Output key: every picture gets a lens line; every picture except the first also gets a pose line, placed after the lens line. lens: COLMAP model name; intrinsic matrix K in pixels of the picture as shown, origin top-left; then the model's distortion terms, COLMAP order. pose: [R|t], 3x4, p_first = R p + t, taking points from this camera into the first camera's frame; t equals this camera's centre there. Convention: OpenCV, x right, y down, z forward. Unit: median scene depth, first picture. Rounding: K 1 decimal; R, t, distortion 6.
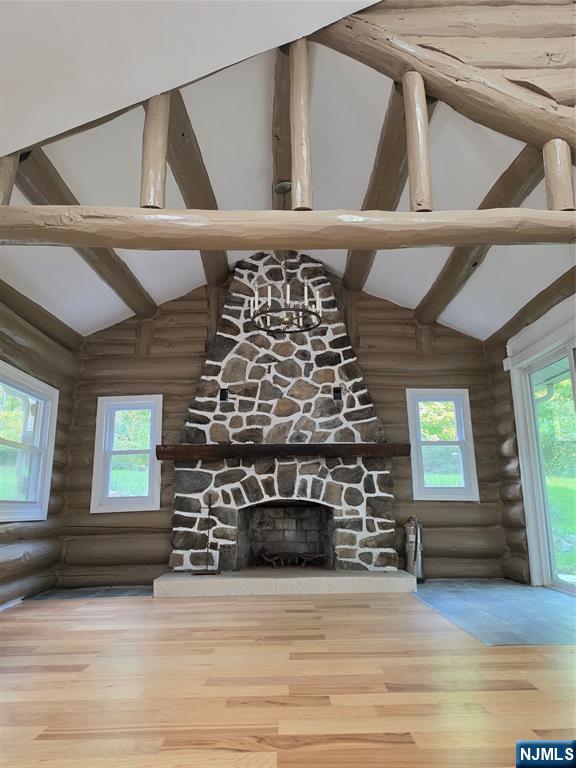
lens RADIAL K [[529.4, 0, 290.1], [0, 529.4, 380.2], [0, 0, 1]] dist [0.090857, -0.002220]
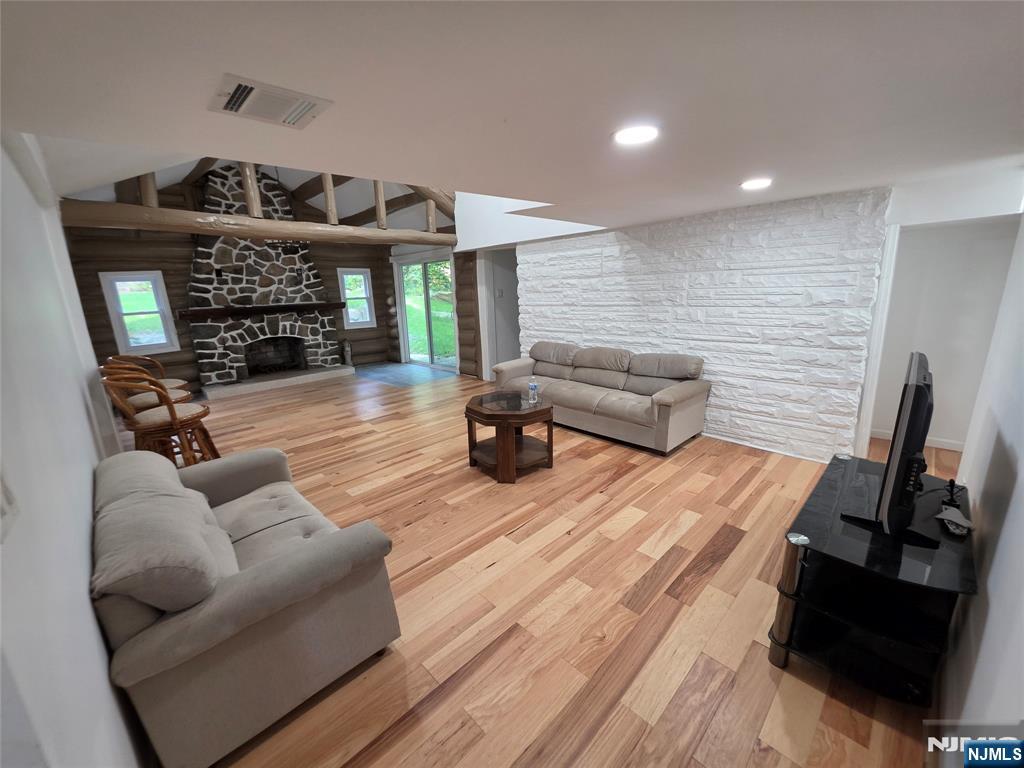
lens RADIAL K [[410.6, 0, 508.8], [0, 410.6, 386.1], [0, 0, 1]] dist [0.000123, 0.000206]
pose [[0.720053, -0.179230, 0.670373, -0.373652], [-0.132055, 0.913021, 0.385946, -0.239583], [-0.681237, -0.366428, 0.633756, -0.415052]]
